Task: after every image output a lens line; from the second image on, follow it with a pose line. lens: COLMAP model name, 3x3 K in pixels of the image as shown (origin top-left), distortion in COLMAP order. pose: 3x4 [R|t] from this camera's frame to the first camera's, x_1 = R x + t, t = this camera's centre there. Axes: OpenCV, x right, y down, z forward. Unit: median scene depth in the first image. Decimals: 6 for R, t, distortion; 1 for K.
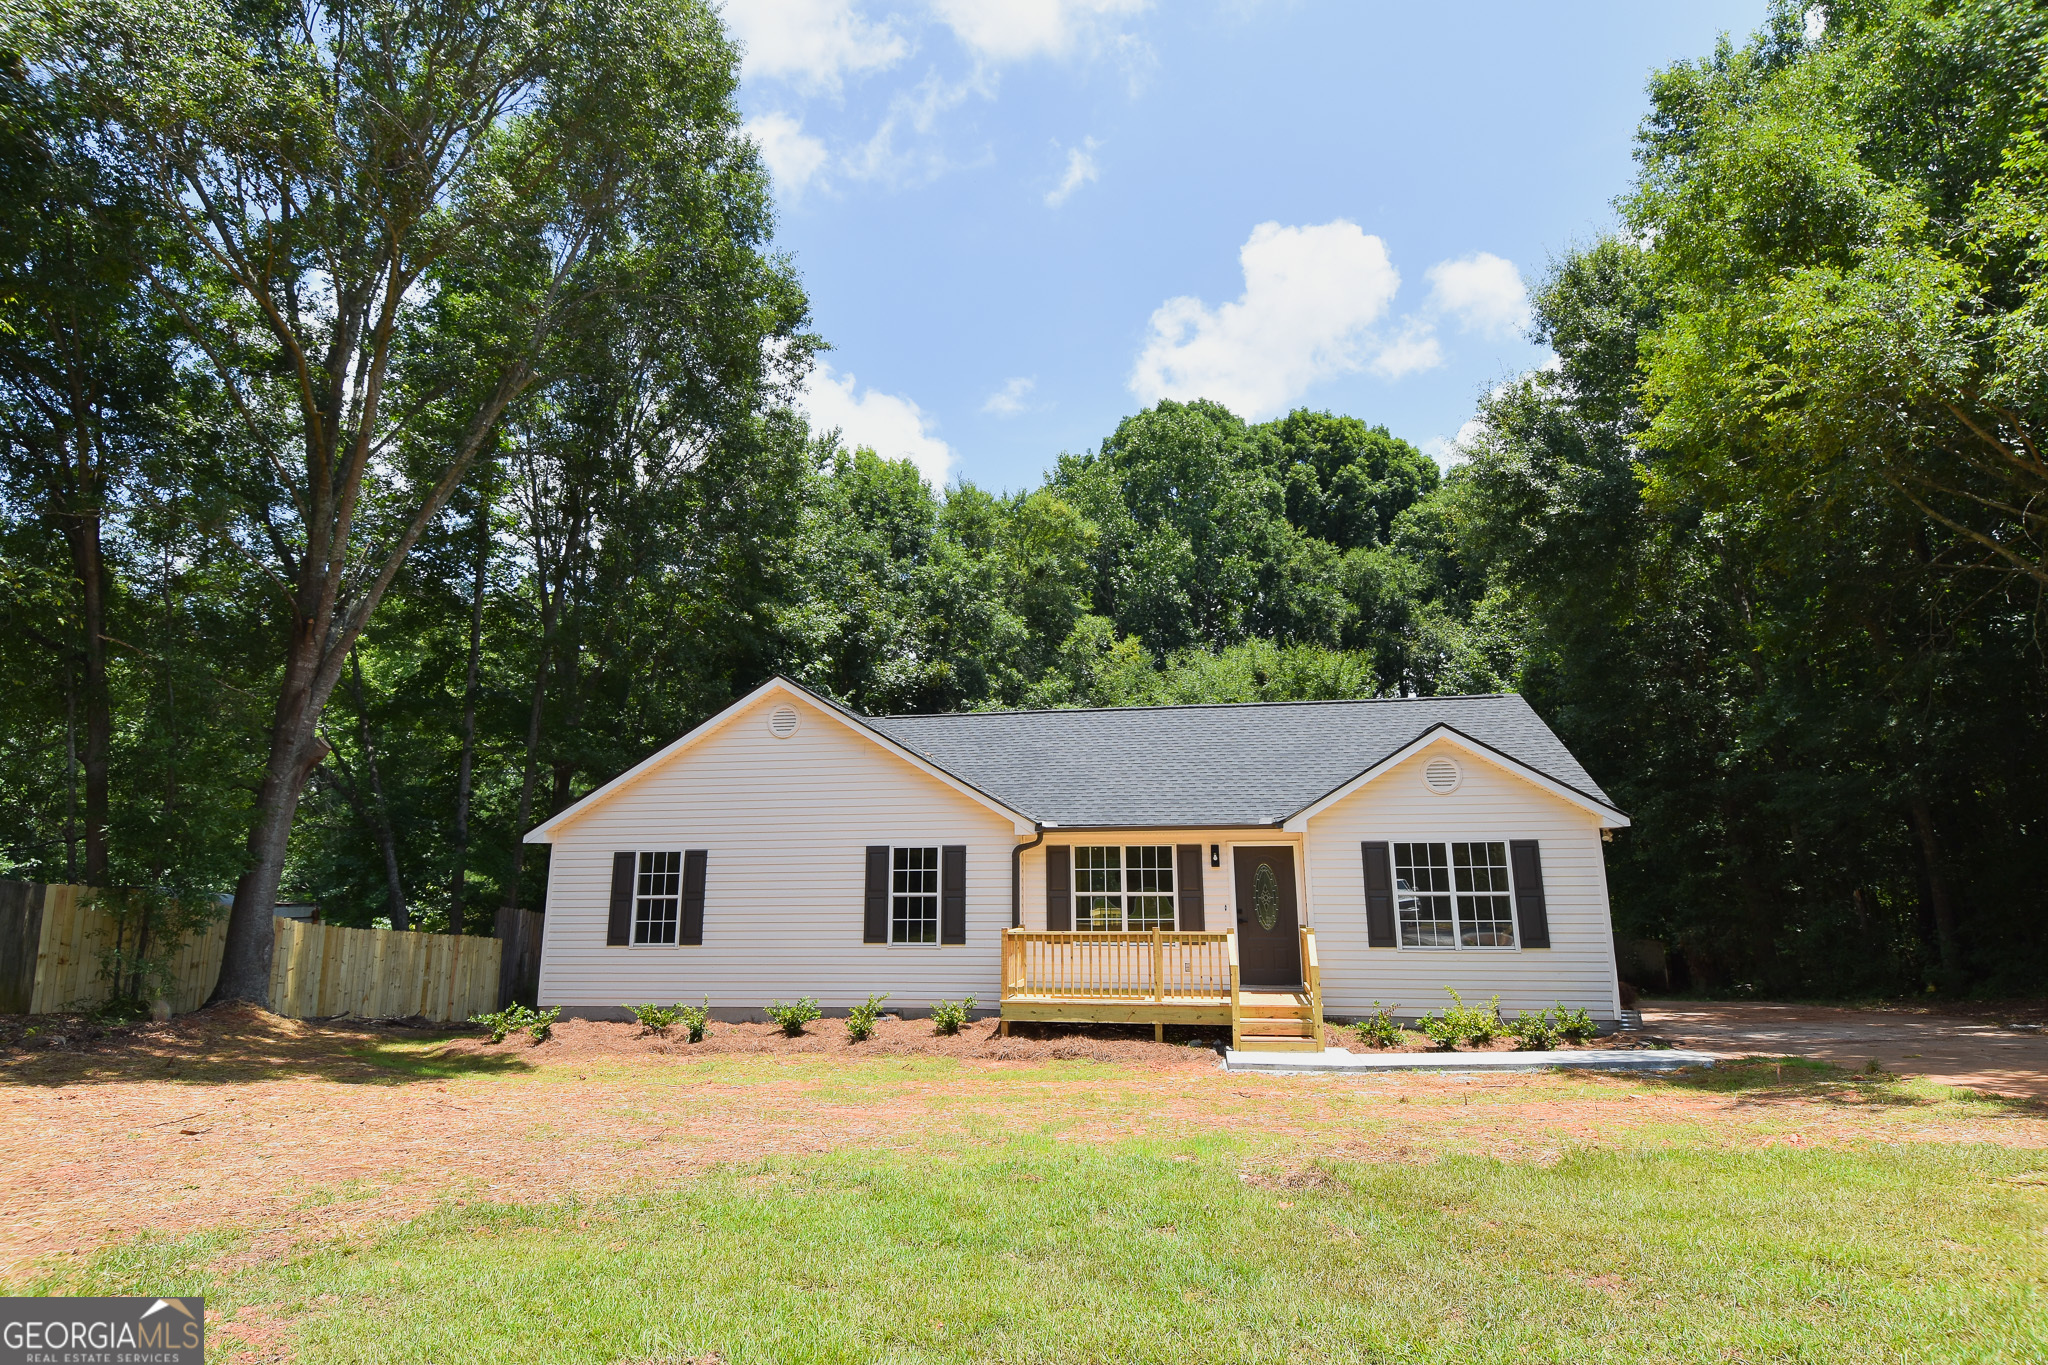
lens RADIAL K [[1085.3, 0, 1027.3], [0, 1085.3, 666.2], [0, 0, 1]] dist [0.050433, -0.055287]
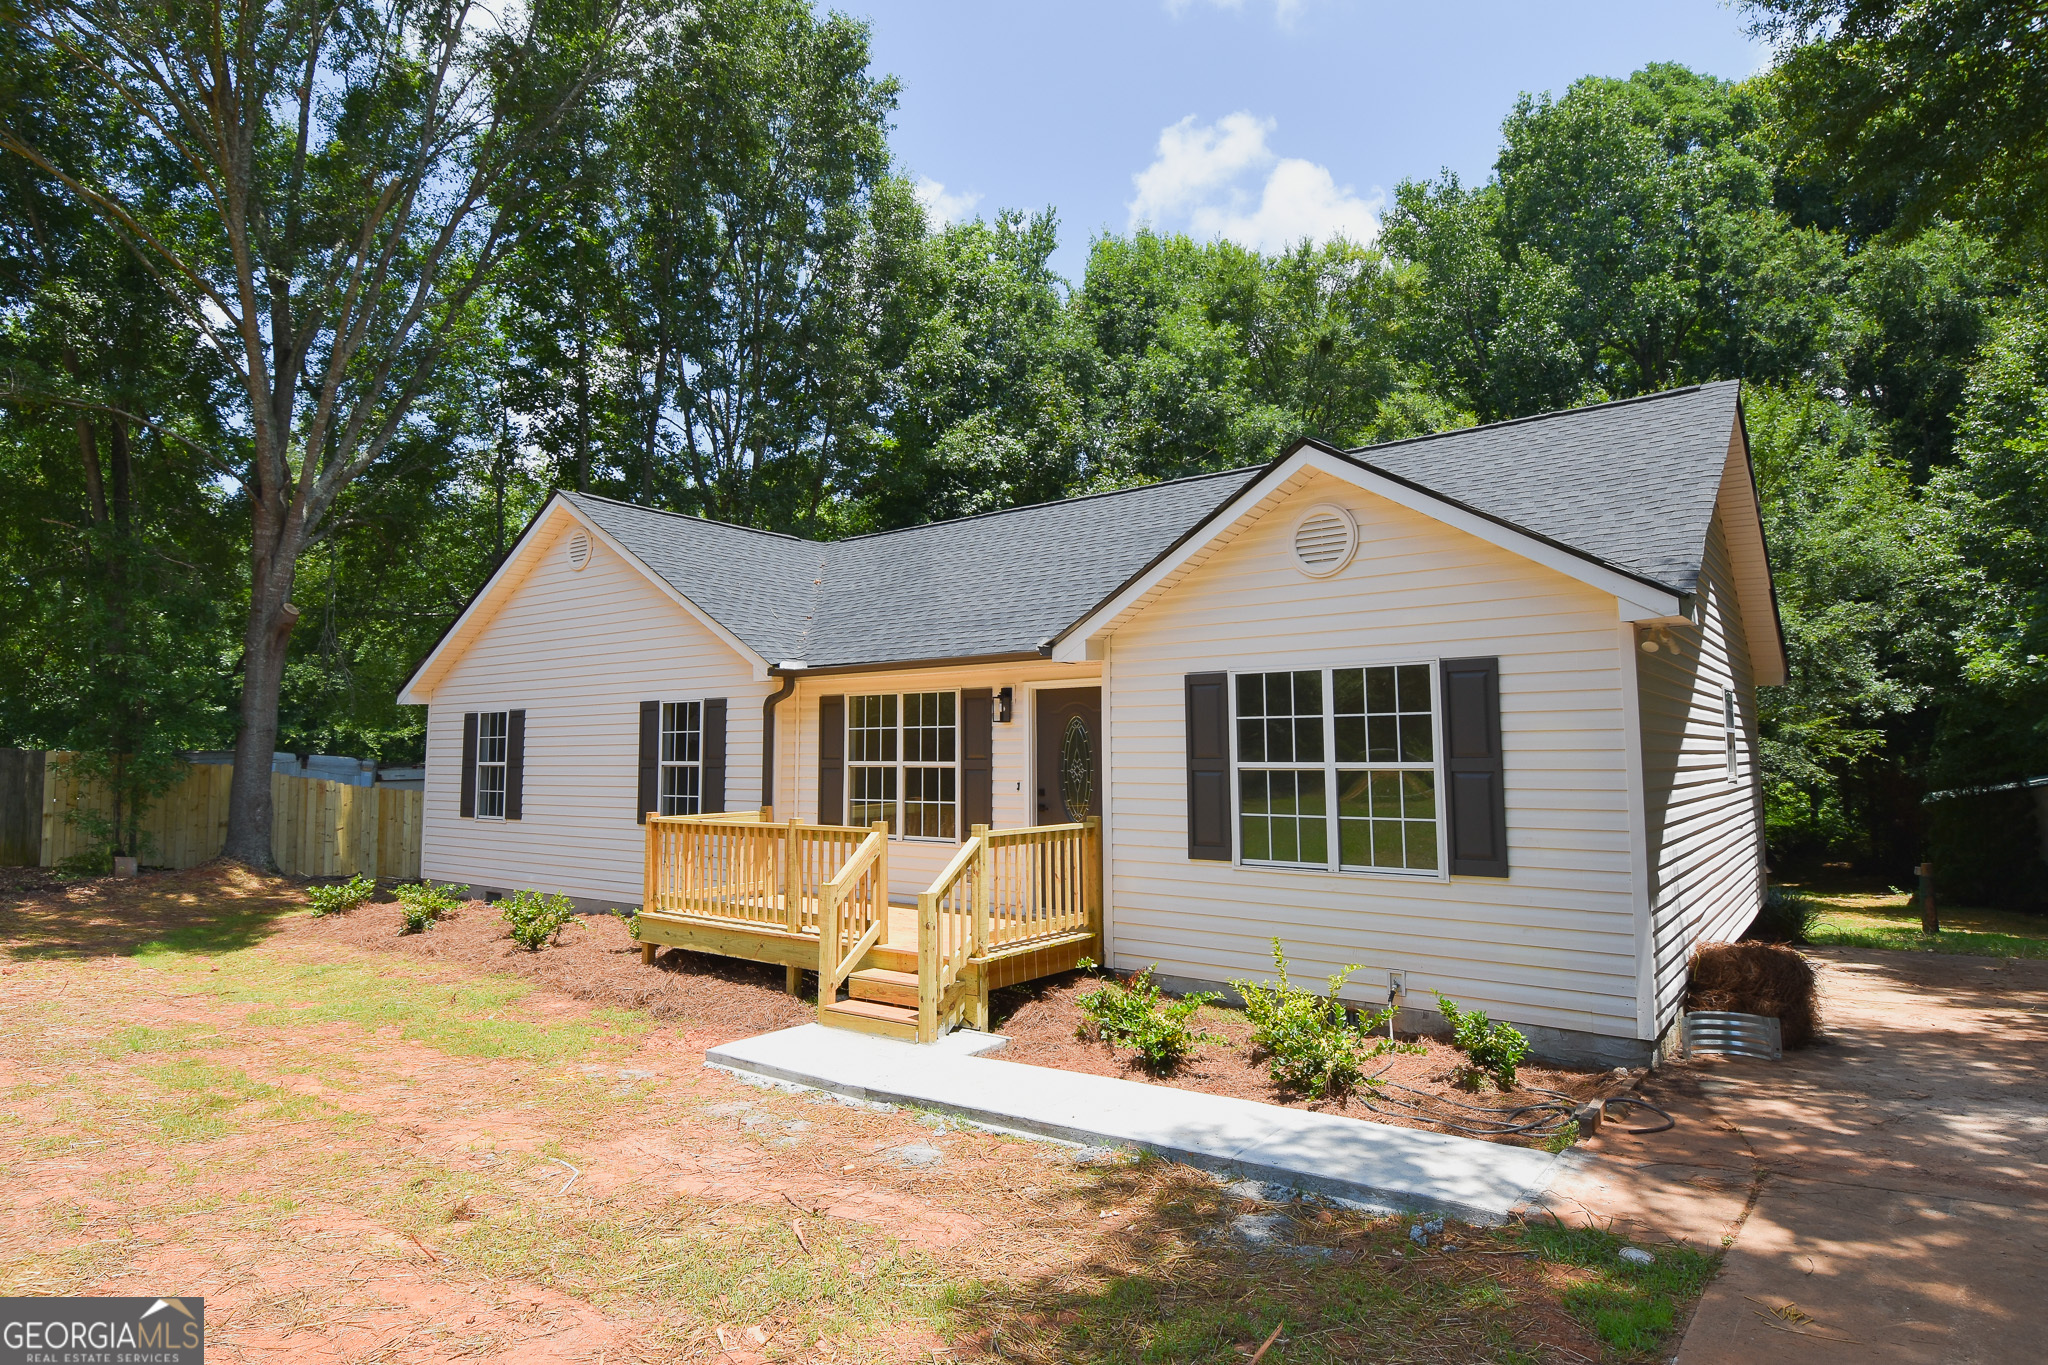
lens RADIAL K [[1129.6, 0, 1027.0], [0, 1129.6, 662.9], [0, 0, 1]] dist [0.056685, -0.061721]
pose [[0.885302, -0.036261, -0.463600, 0.478815], [0.093922, 0.990351, 0.101895, 0.084455], [0.455432, -0.133751, 0.880166, 0.433310]]
